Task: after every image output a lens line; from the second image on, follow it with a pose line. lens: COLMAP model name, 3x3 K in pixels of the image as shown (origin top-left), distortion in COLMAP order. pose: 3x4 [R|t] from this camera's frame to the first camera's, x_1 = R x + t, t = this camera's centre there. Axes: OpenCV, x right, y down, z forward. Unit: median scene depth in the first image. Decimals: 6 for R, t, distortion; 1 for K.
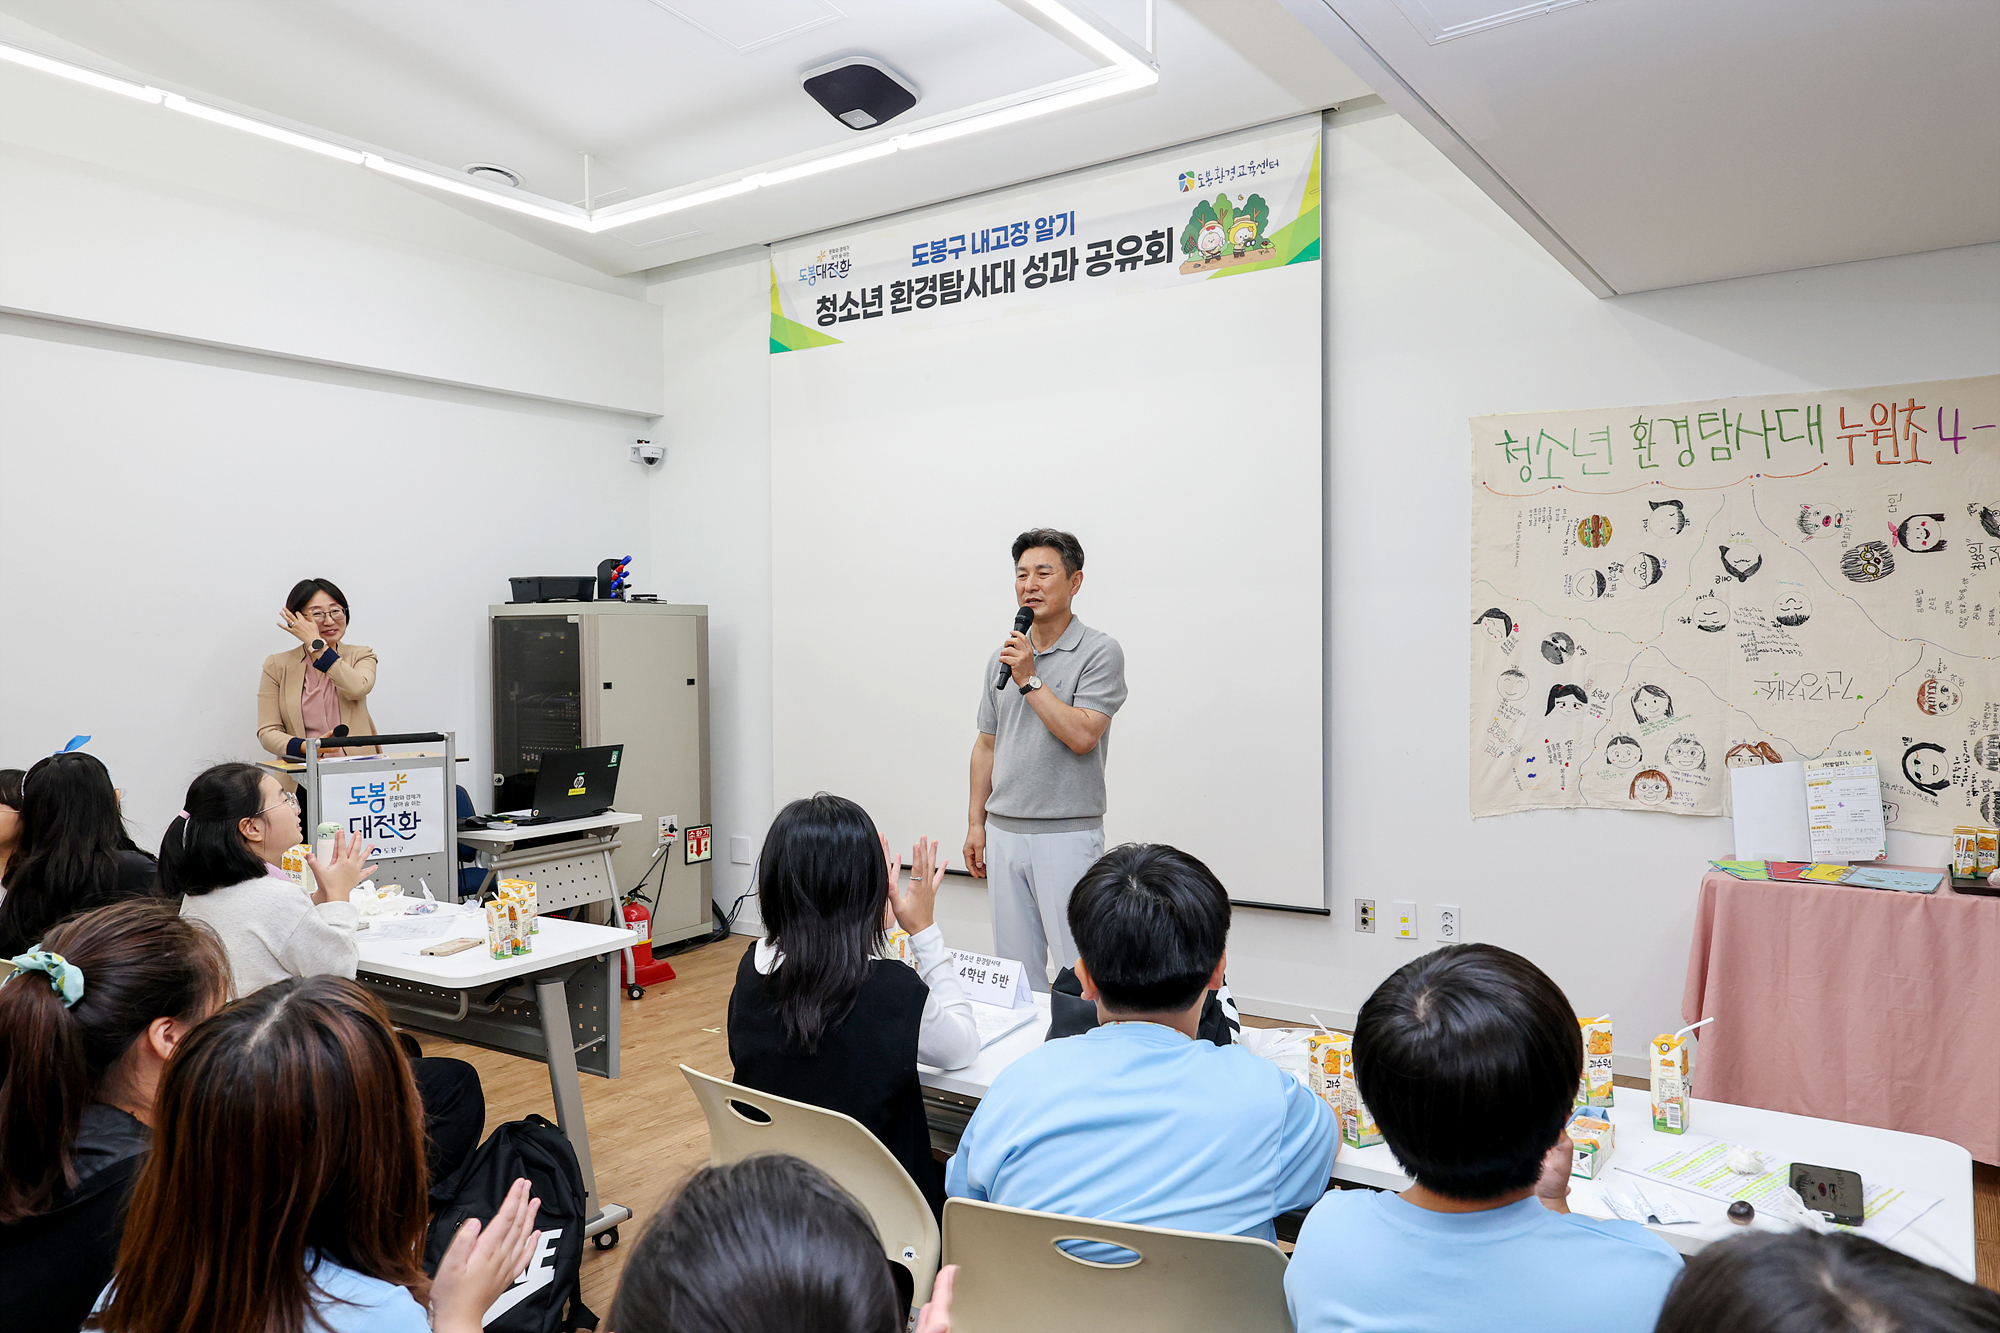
lens RADIAL K [[1381.4, 0, 991.2], [0, 1381.4, 670.4], [0, 0, 1]] dist [0.020343, 0.003465]
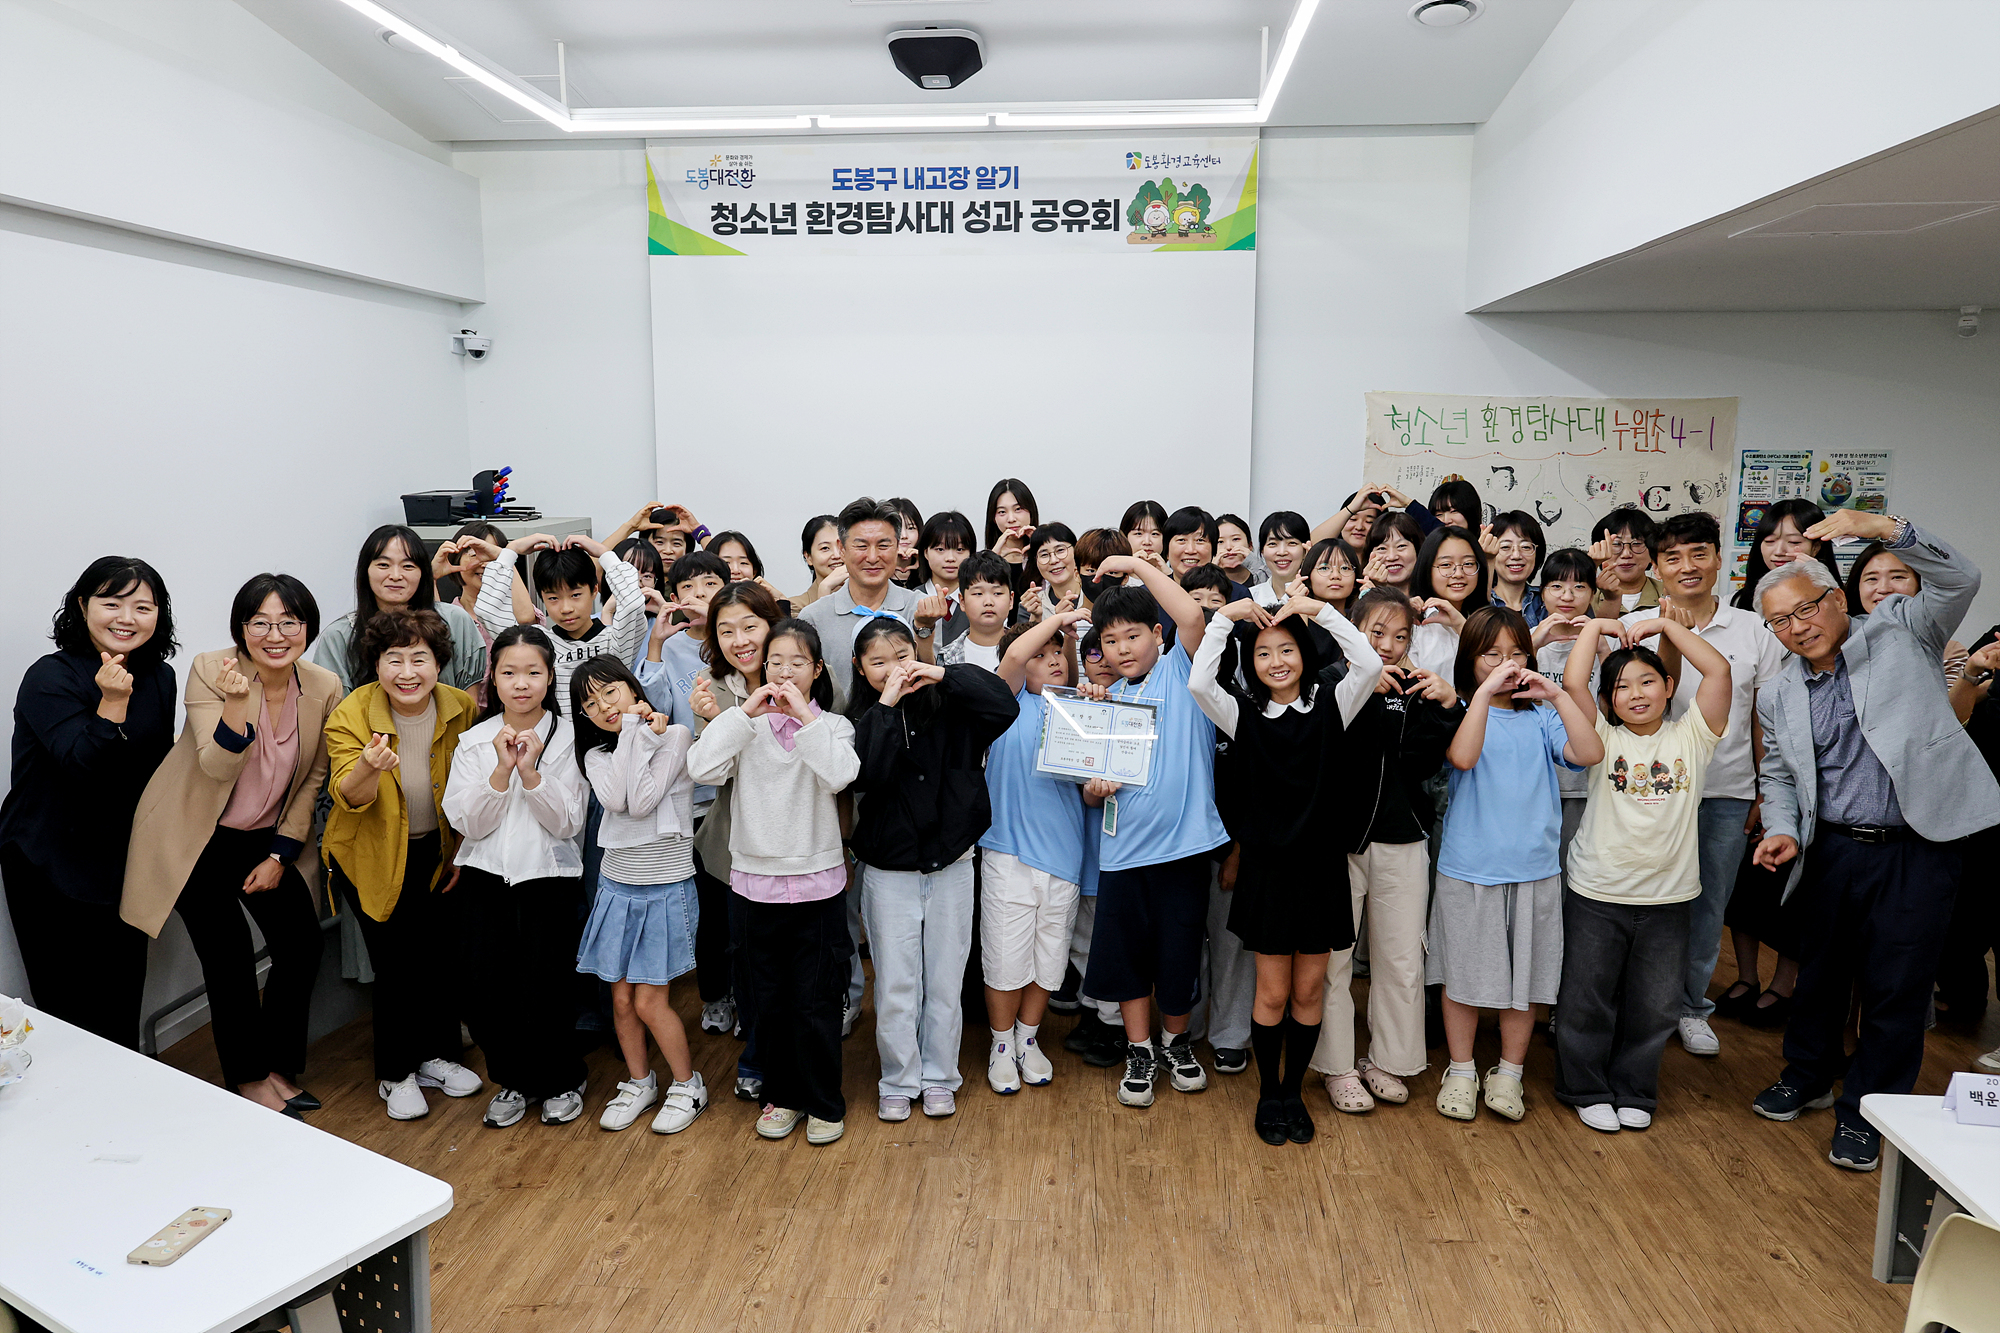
lens RADIAL K [[1381.4, 0, 991.2], [0, 1381.4, 670.4], [0, 0, 1]] dist [0.020343, 0.003465]
pose [[0.864298, -0.070548, 0.498008, -0.519312], [0.001944, 0.990576, 0.136951, -0.085145], [-0.502977, -0.117398, 0.856290, 0.026101]]
